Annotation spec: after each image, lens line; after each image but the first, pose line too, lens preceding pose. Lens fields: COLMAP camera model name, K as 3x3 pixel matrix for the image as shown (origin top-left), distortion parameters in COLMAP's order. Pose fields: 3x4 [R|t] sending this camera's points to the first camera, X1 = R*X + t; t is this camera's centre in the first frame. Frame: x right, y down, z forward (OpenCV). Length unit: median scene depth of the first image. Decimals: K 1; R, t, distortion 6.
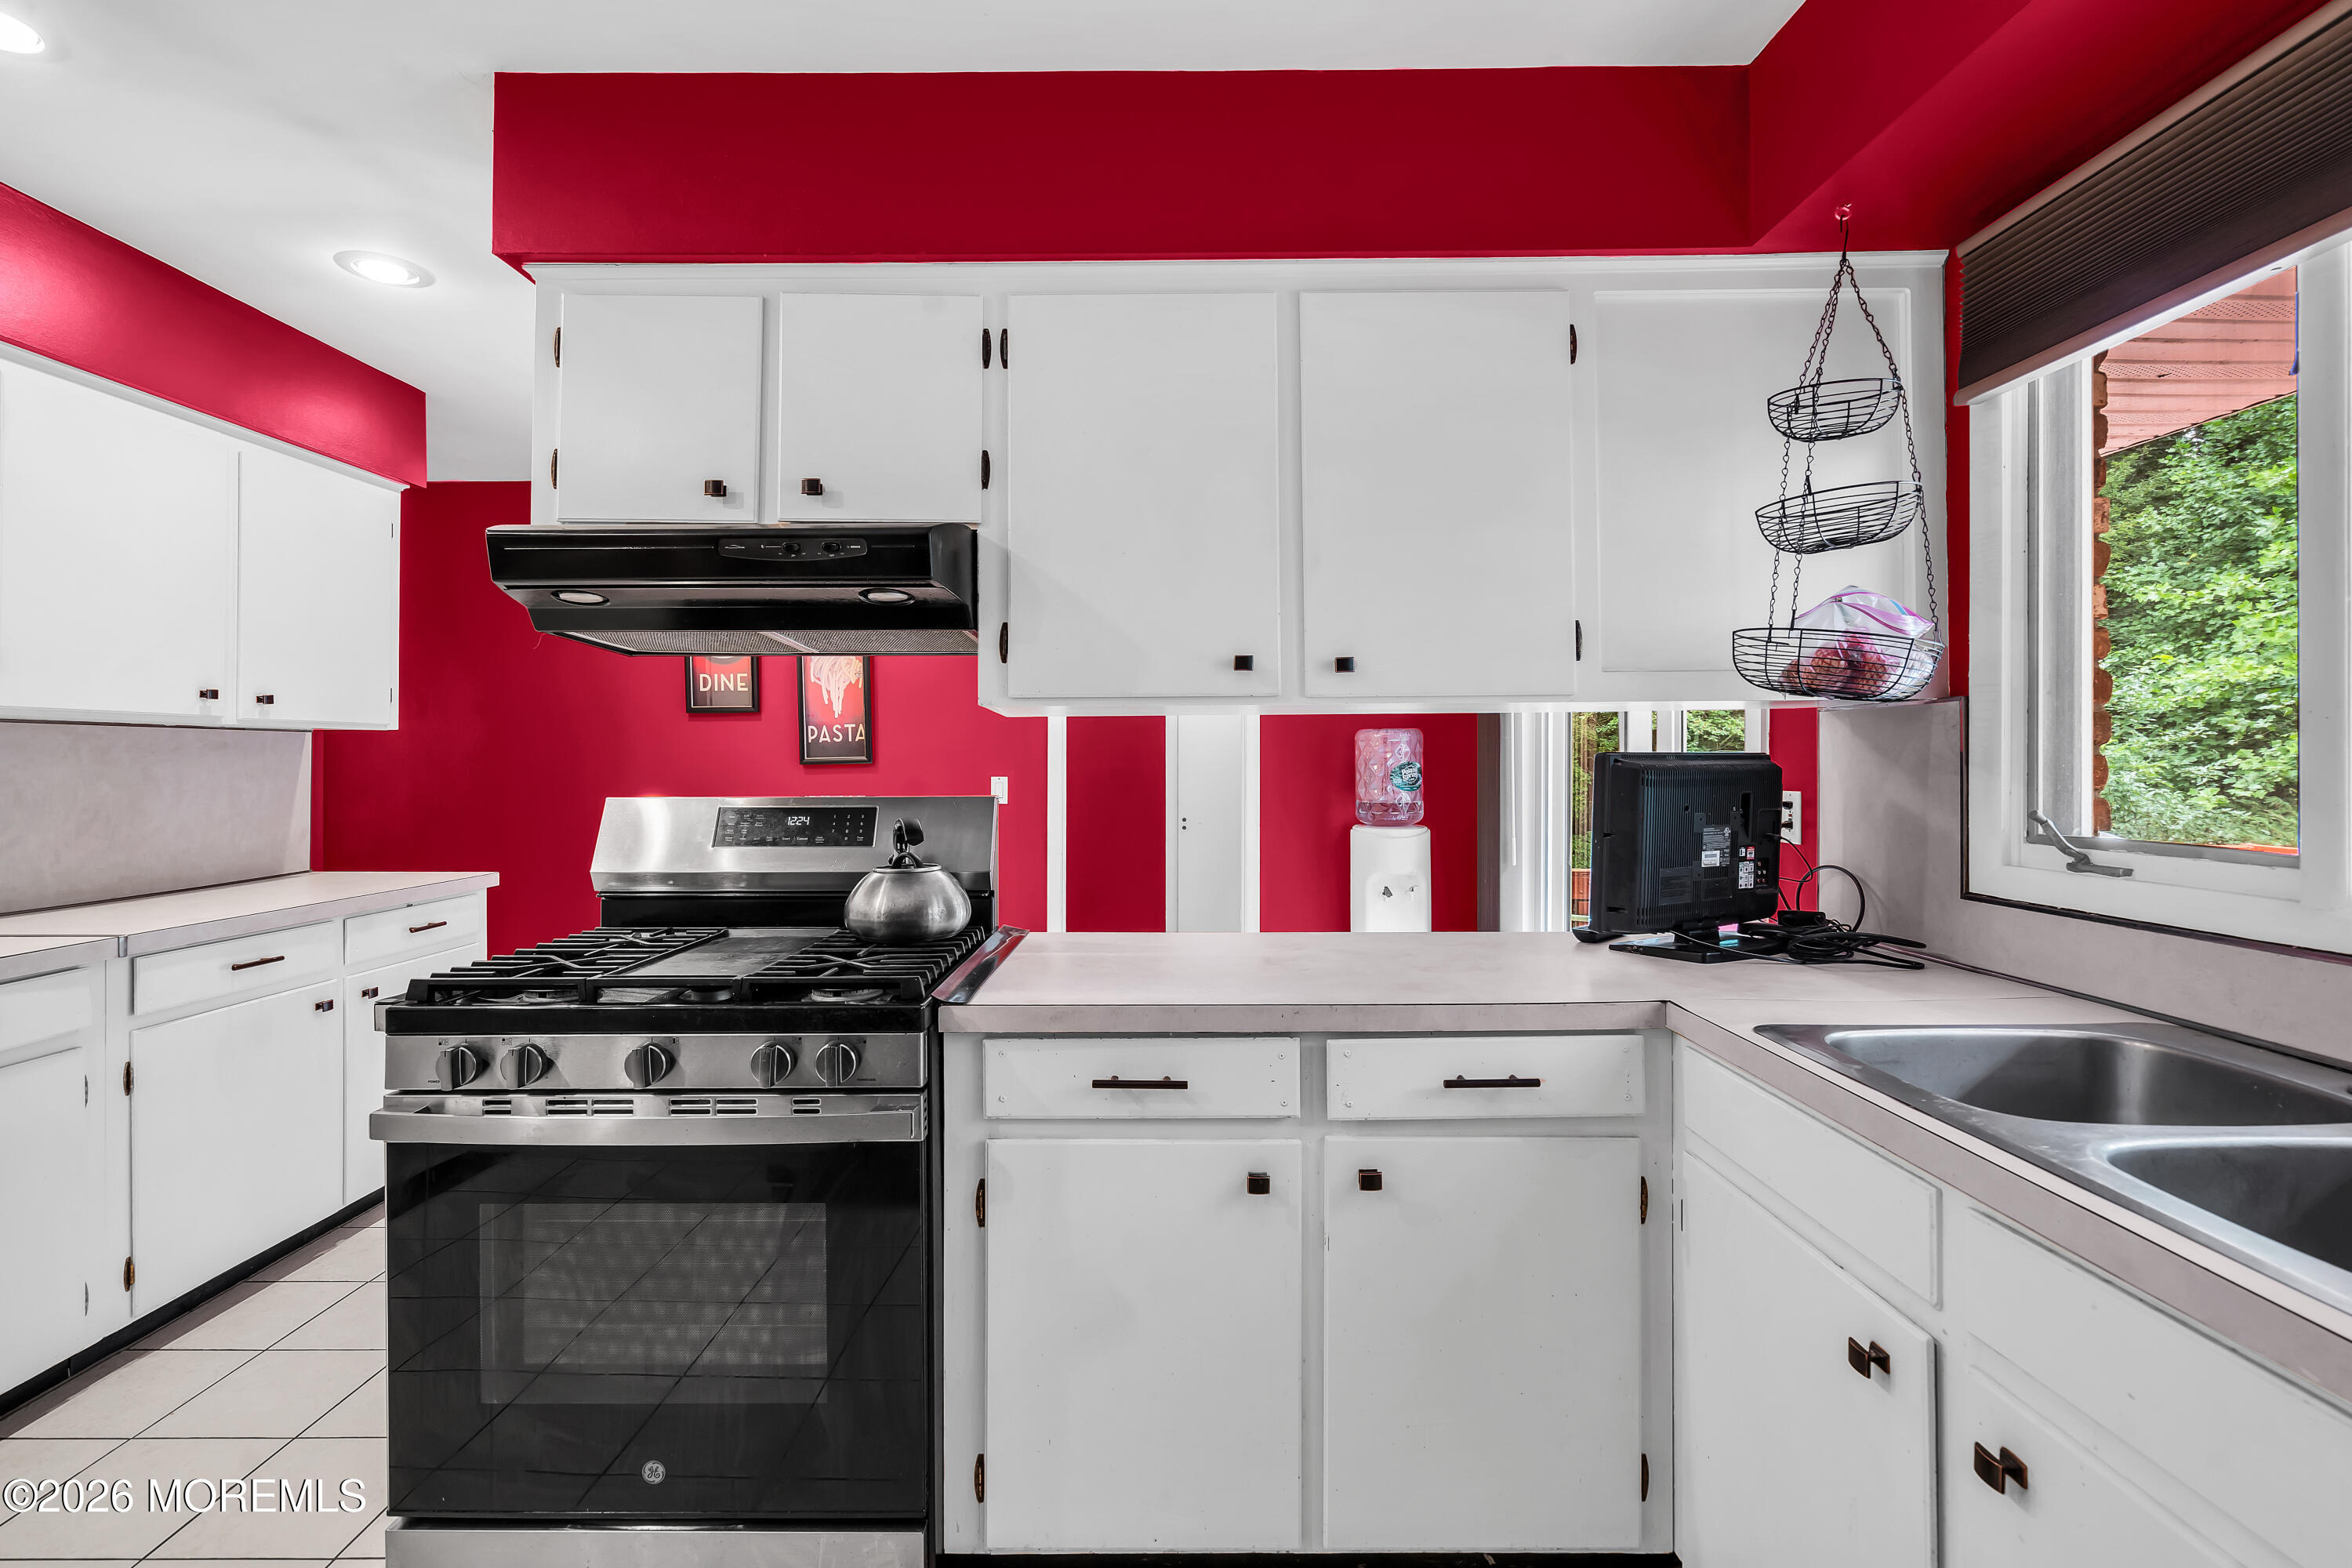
lens RADIAL K [[1083.5, 0, 1159.9], [0, 1083.5, 763.2], [0, 0, 1]] dist [-0.003514, 0.001241]
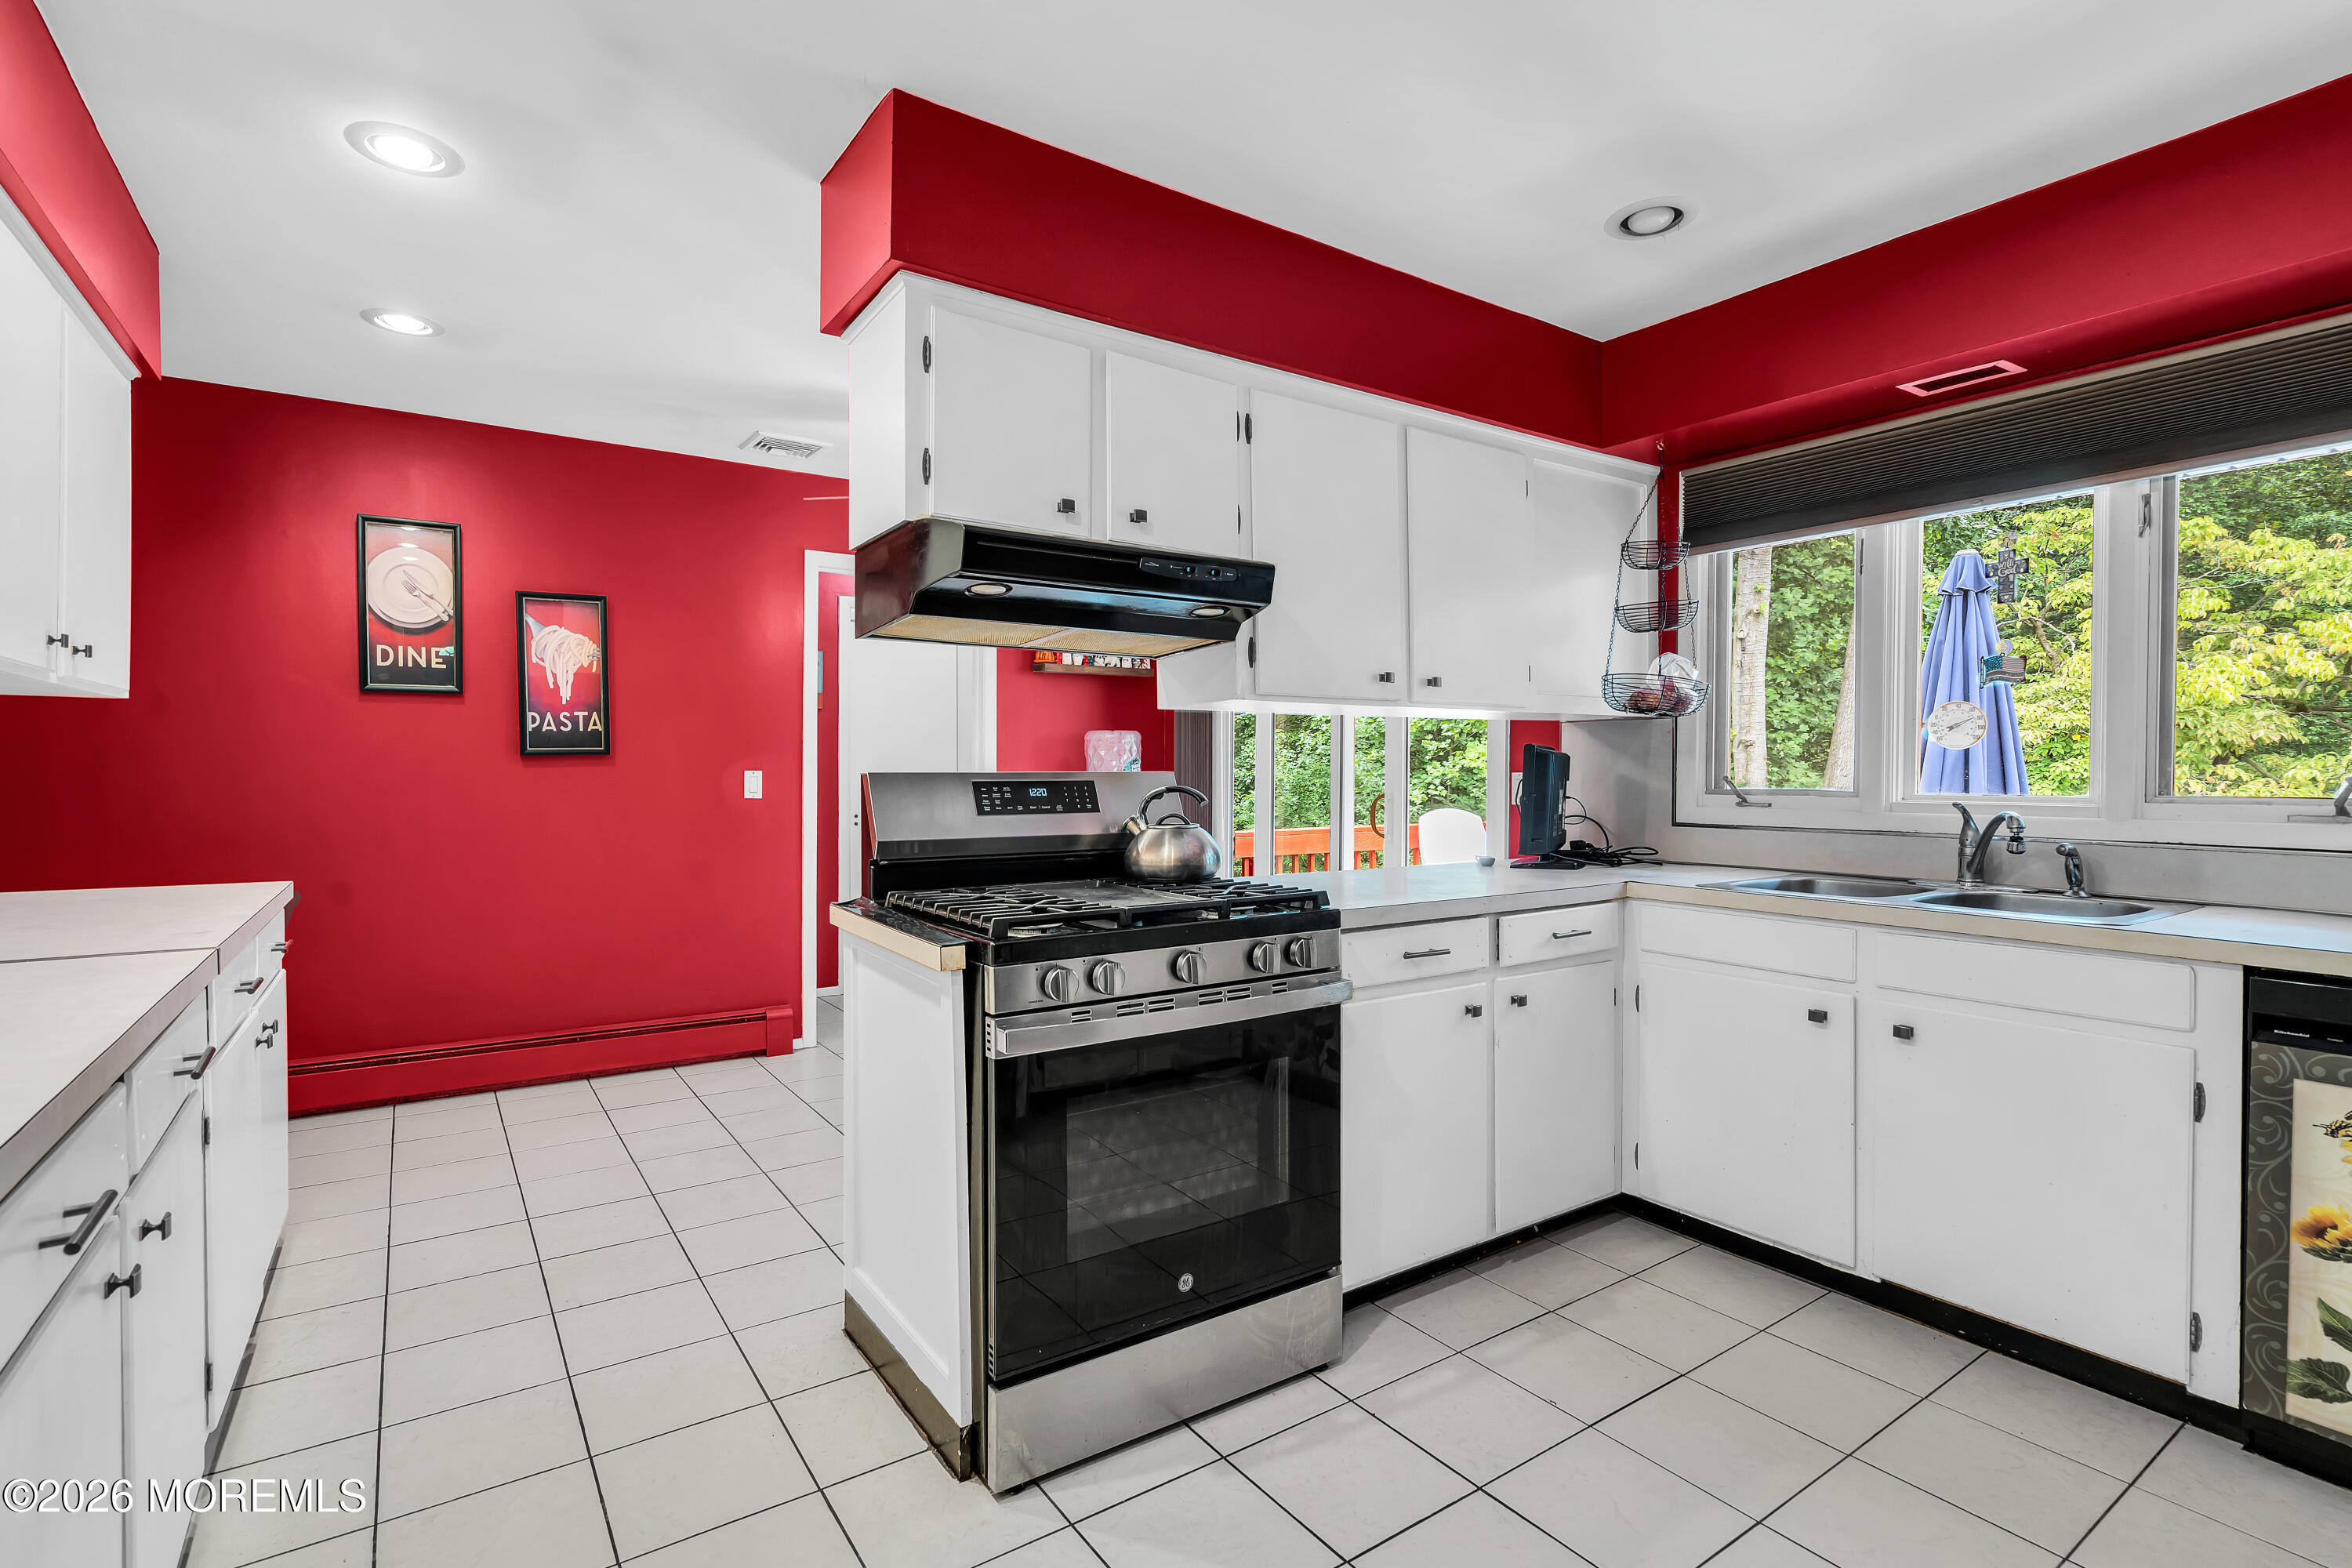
lens RADIAL K [[1083.5, 0, 1138.9], [0, 1083.5, 793.0], [0, 0, 1]] dist [-0.003514, 0.001241]
pose [[0.834054, -0.007350, 0.551635, -0.994315], [-0.002227, 0.999858, 0.016690, 0.038973], [-0.551679, -0.015149, 0.833919, -0.032004]]
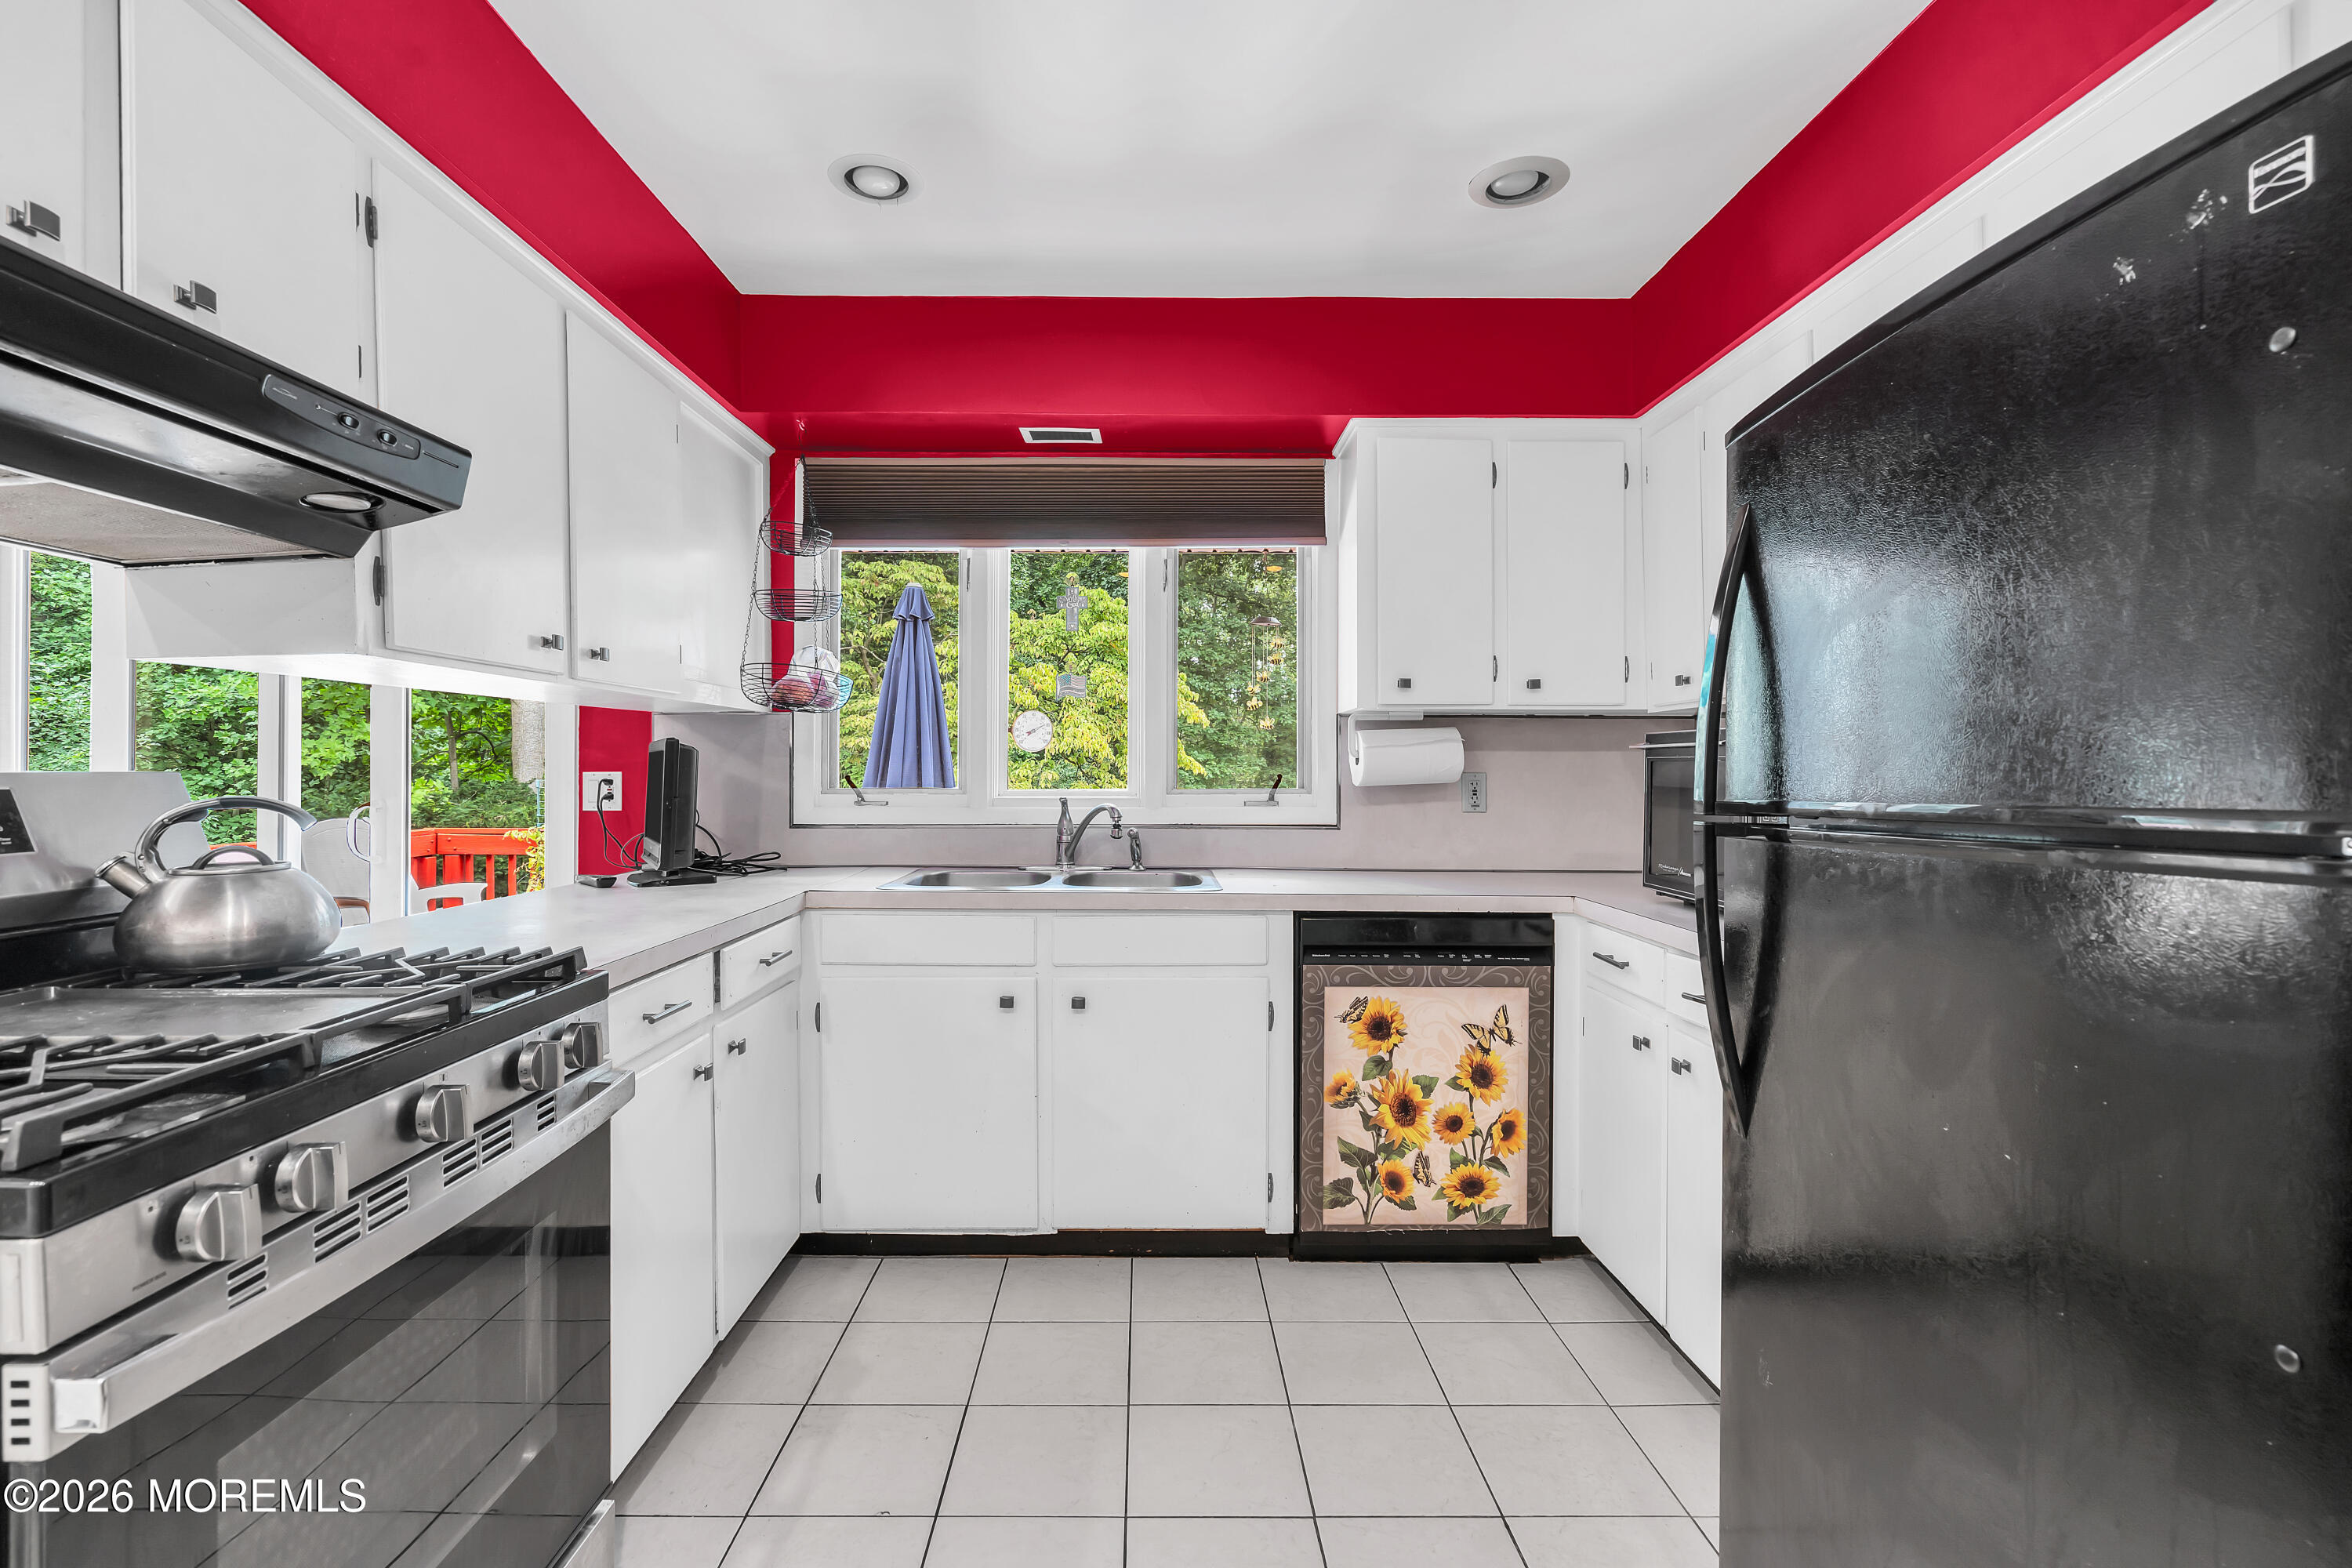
lens RADIAL K [[1083.5, 0, 1145.9], [0, 1083.5, 777.2], [0, 0, 1]] dist [-0.003514, 0.001241]
pose [[-0.002063, -0.003002, 0.999993, -0.975396], [0.002816, 0.999992, 0.003008, 0.037525], [-0.999994, 0.002823, -0.002054, 0.419208]]
